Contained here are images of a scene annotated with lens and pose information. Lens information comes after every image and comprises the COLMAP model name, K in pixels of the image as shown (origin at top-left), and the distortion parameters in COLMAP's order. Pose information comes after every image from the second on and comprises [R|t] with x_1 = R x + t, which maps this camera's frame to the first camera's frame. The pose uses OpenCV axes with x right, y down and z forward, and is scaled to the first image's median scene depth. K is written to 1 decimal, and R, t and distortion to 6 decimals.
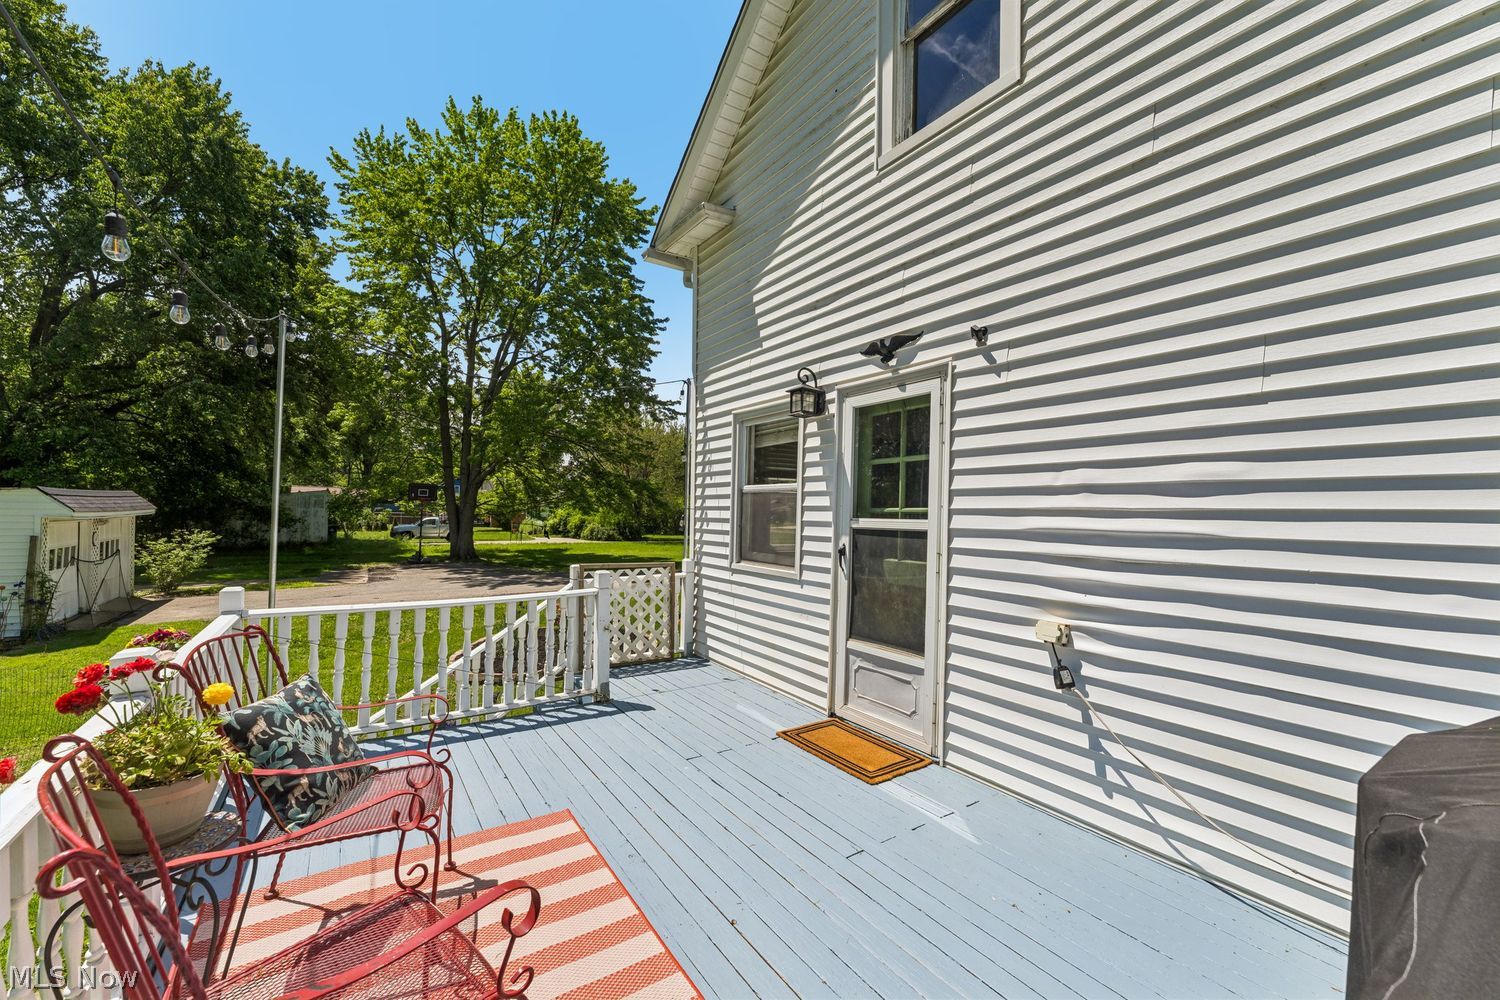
lens RADIAL K [[605.9, 0, 750.0], [0, 605.9, 500.0], [0, 0, 1]] dist [-0.000541, -0.000219]
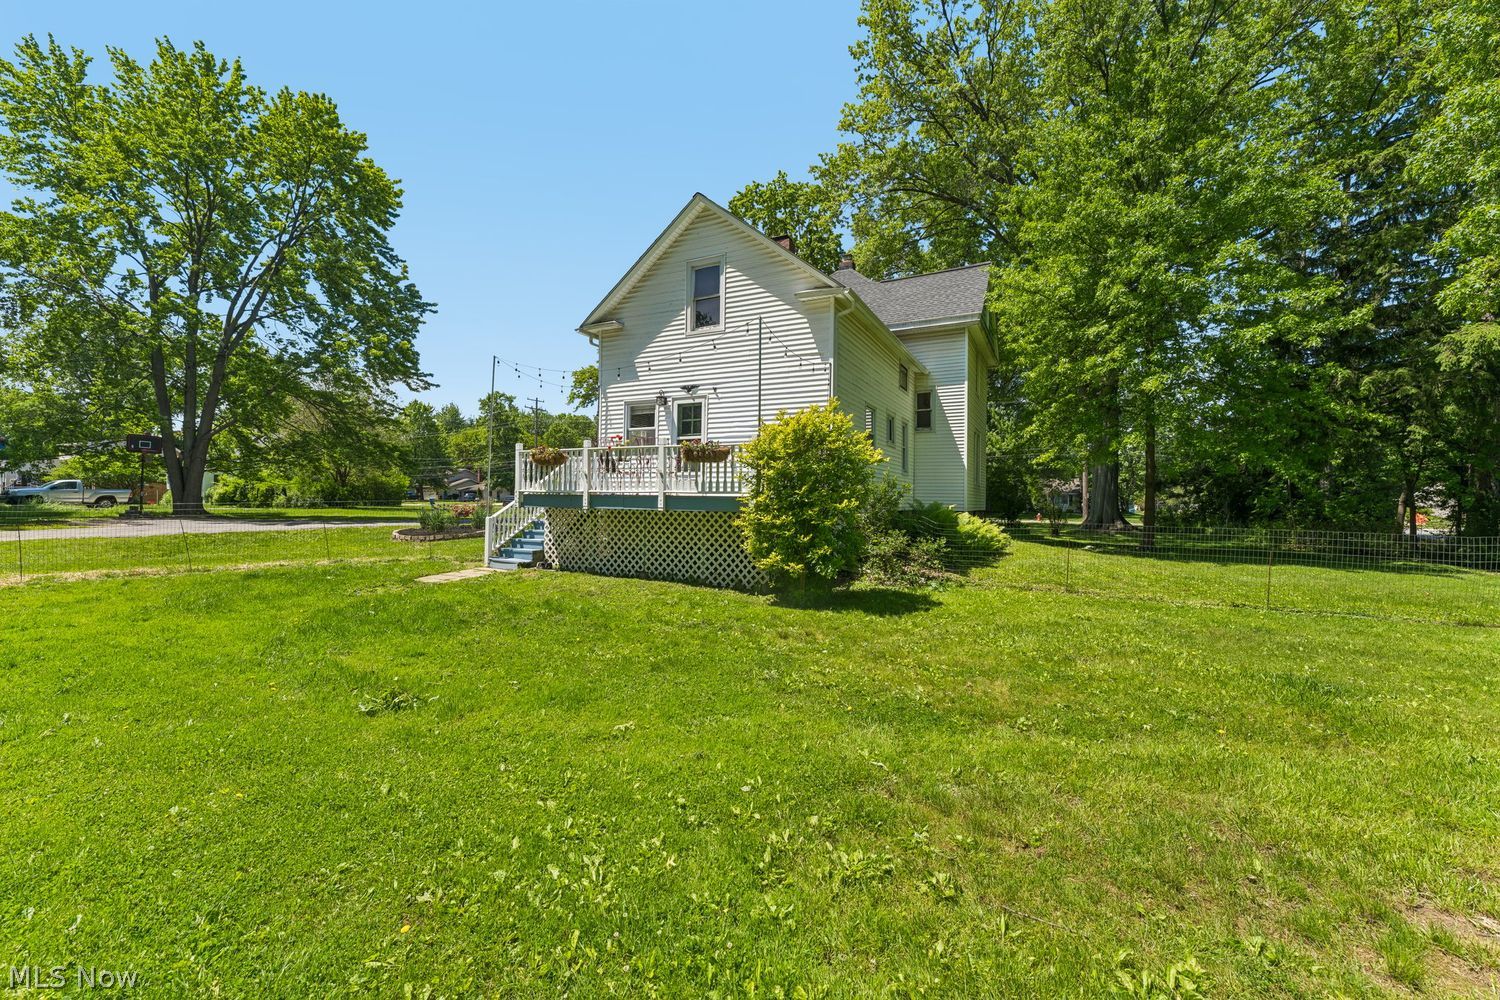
lens RADIAL K [[605.9, 0, 750.0], [0, 605.9, 500.0], [0, 0, 1]] dist [-0.000541, -0.000219]
pose [[0.876808, -0.015592, 0.480588, -1.031720], [-0.000984, 0.999414, 0.034220, 0.247850], [-0.480840, -0.030478, 0.876279, -2.018979]]
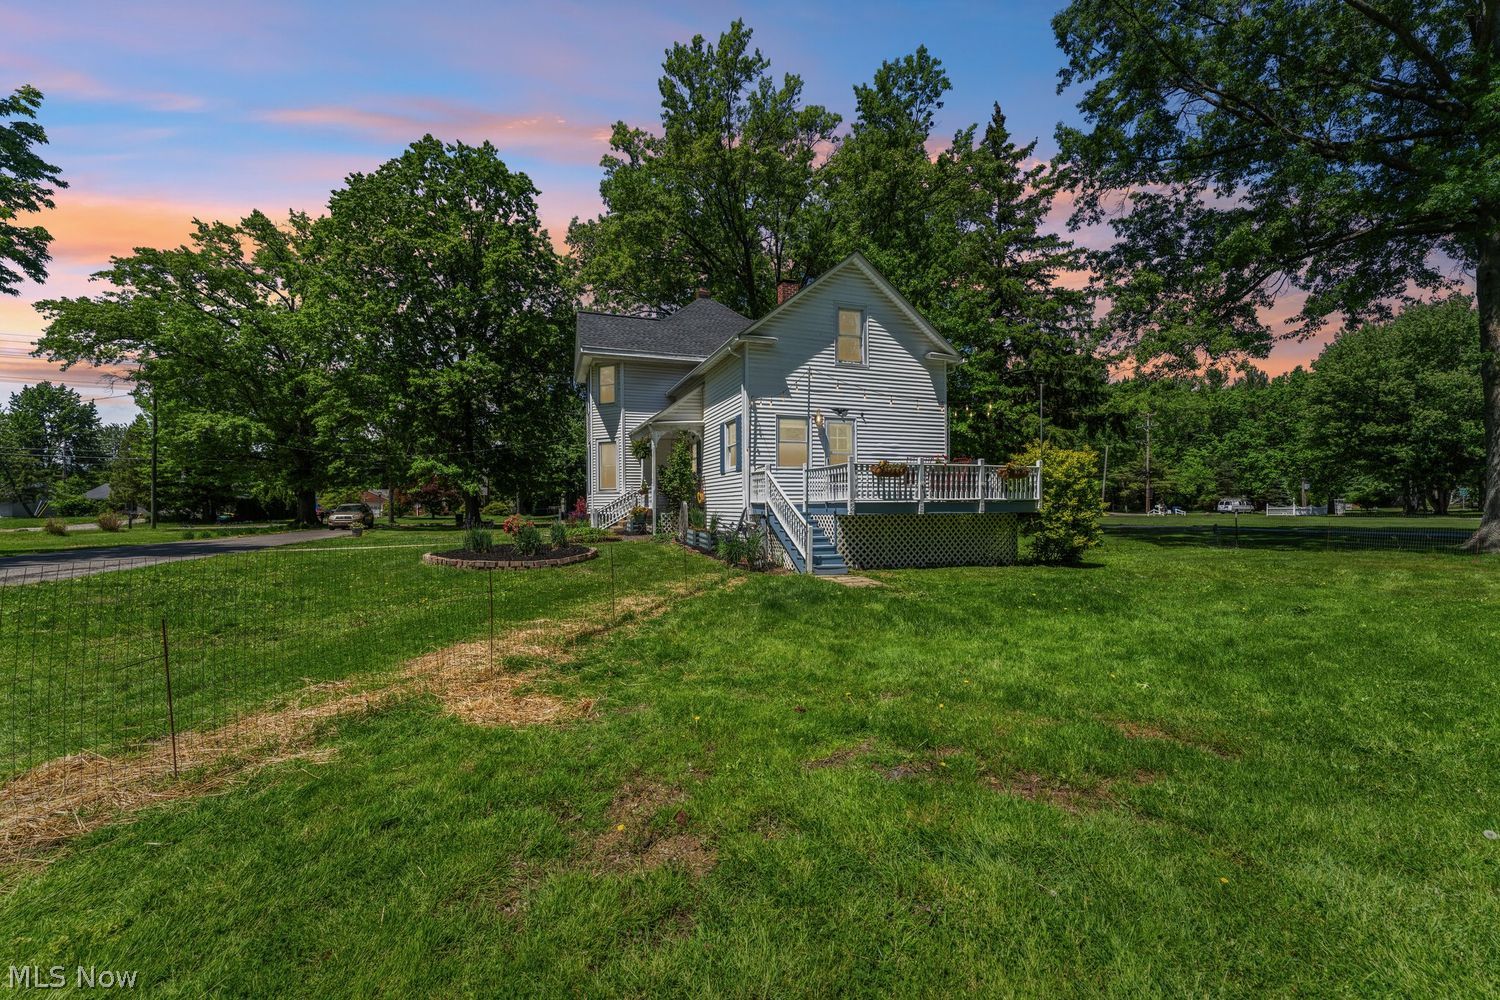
lens RADIAL K [[605.9, 0, 750.0], [0, 605.9, 500.0], [0, 0, 1]] dist [-0.000541, -0.000219]
pose [[0.312500, -0.004244, 0.949908, -3.445510], [-0.018359, 0.999776, 0.010506, 0.290165], [-0.949740, -0.020722, 0.312353, 0.241099]]
